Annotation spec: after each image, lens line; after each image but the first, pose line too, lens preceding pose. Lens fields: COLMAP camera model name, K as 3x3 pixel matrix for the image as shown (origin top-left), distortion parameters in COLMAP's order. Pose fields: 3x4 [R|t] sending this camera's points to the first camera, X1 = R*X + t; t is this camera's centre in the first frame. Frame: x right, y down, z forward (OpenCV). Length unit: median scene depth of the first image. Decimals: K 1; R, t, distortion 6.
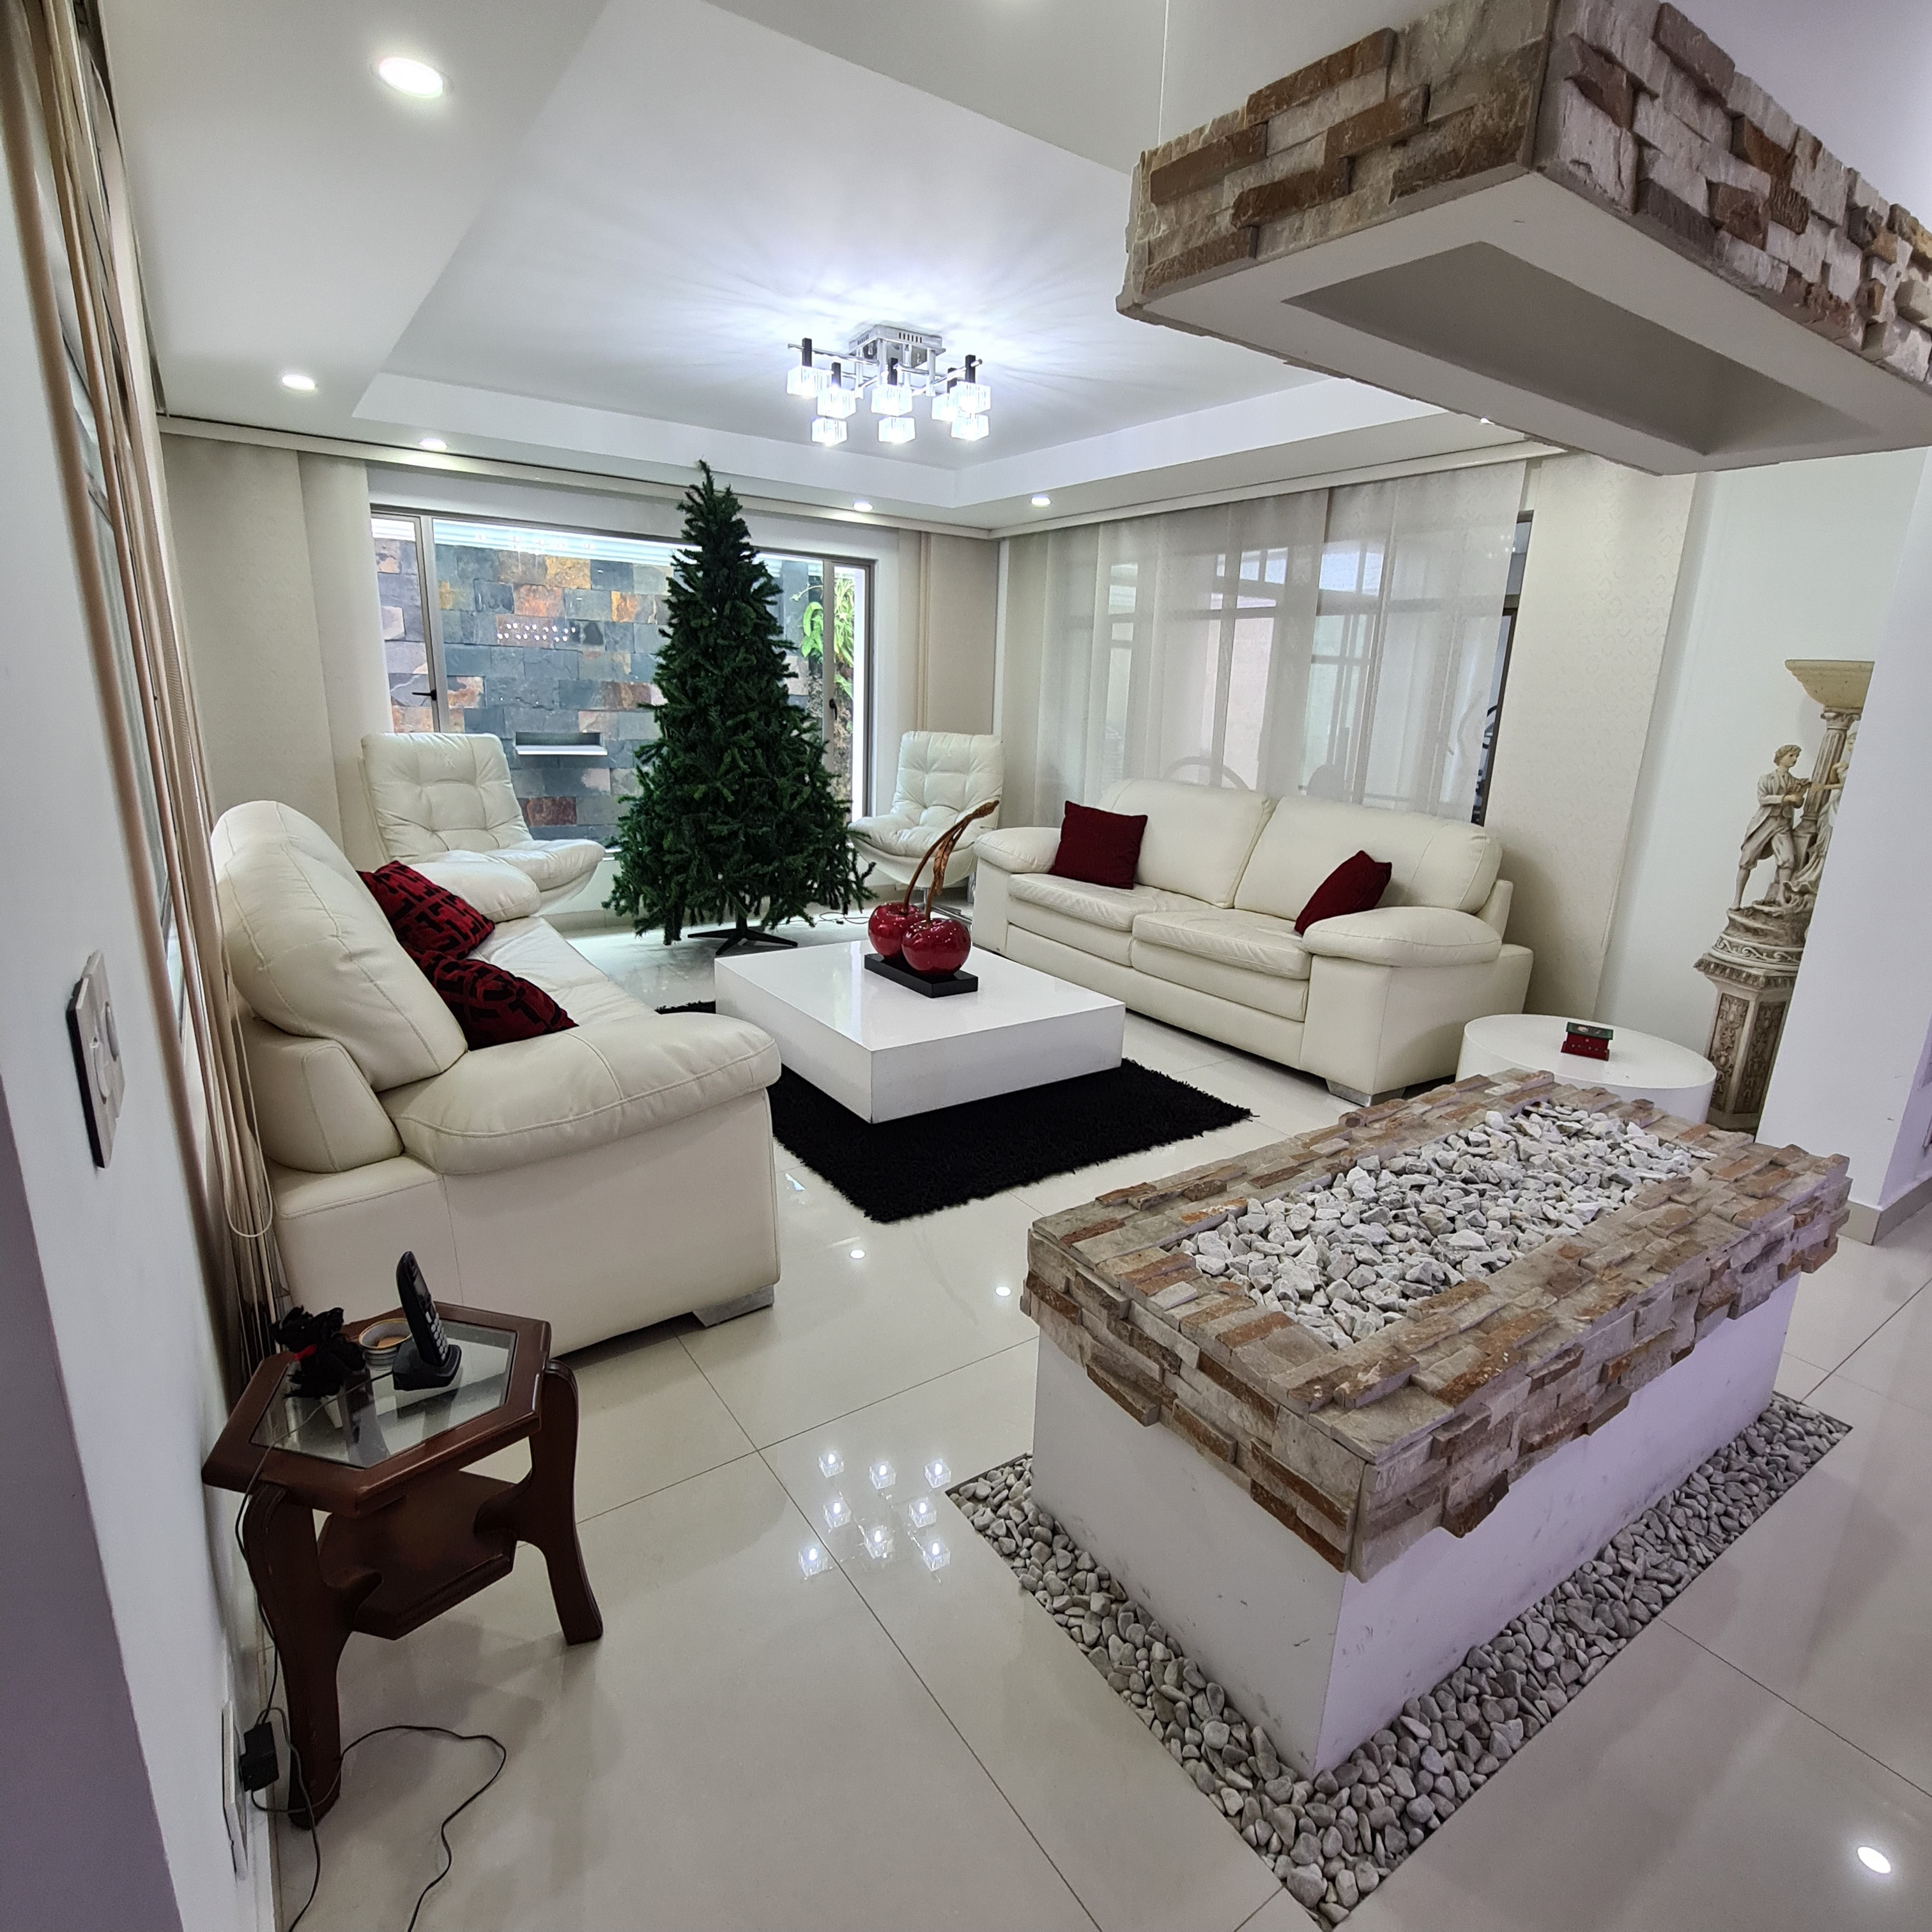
lens RADIAL K [[1057.0, 0, 955.8], [0, 1057.0, 971.2], [0, 0, 1]] dist [-0.004963, 0.002352]
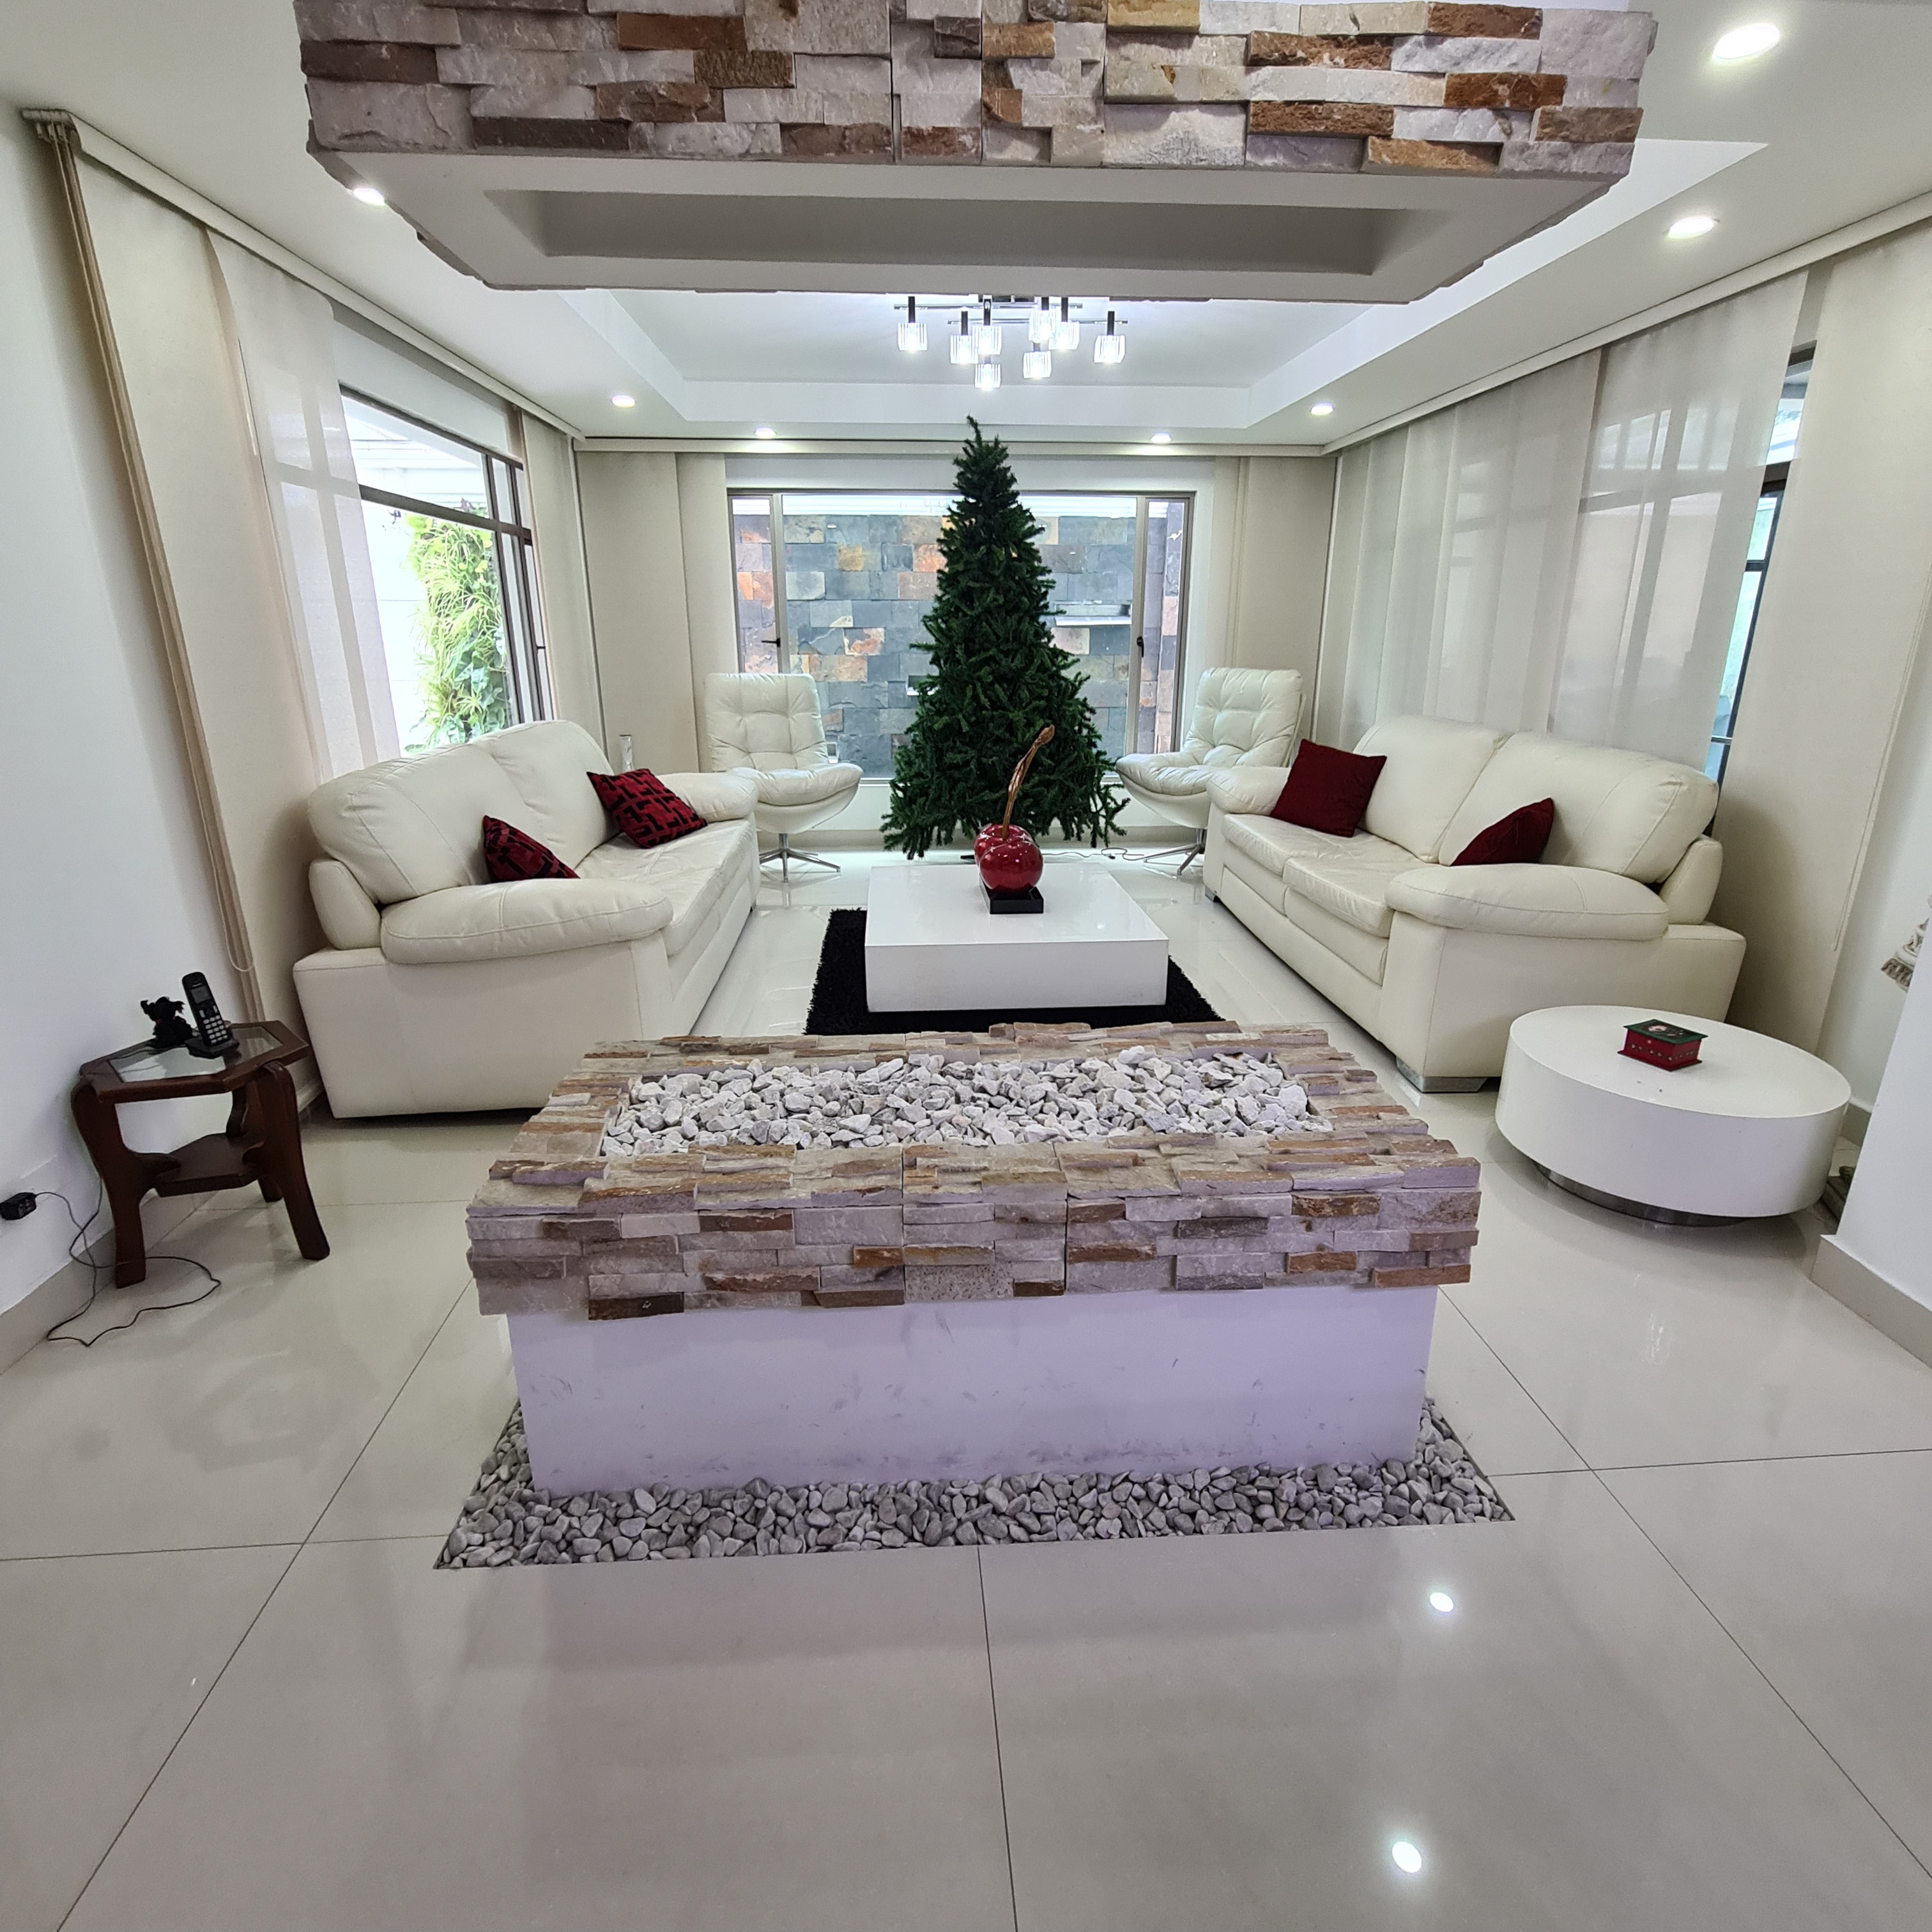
lens RADIAL K [[1057.0, 0, 957.4], [0, 1057.0, 963.7], [0, 0, 1]] dist [-0.004963, 0.002352]
pose [[0.857070, 0.121810, -0.500593, 0.357186], [-0.103827, 0.992550, 0.063754, 0.008135], [0.504630, -0.002666, 0.863332, 0.052490]]
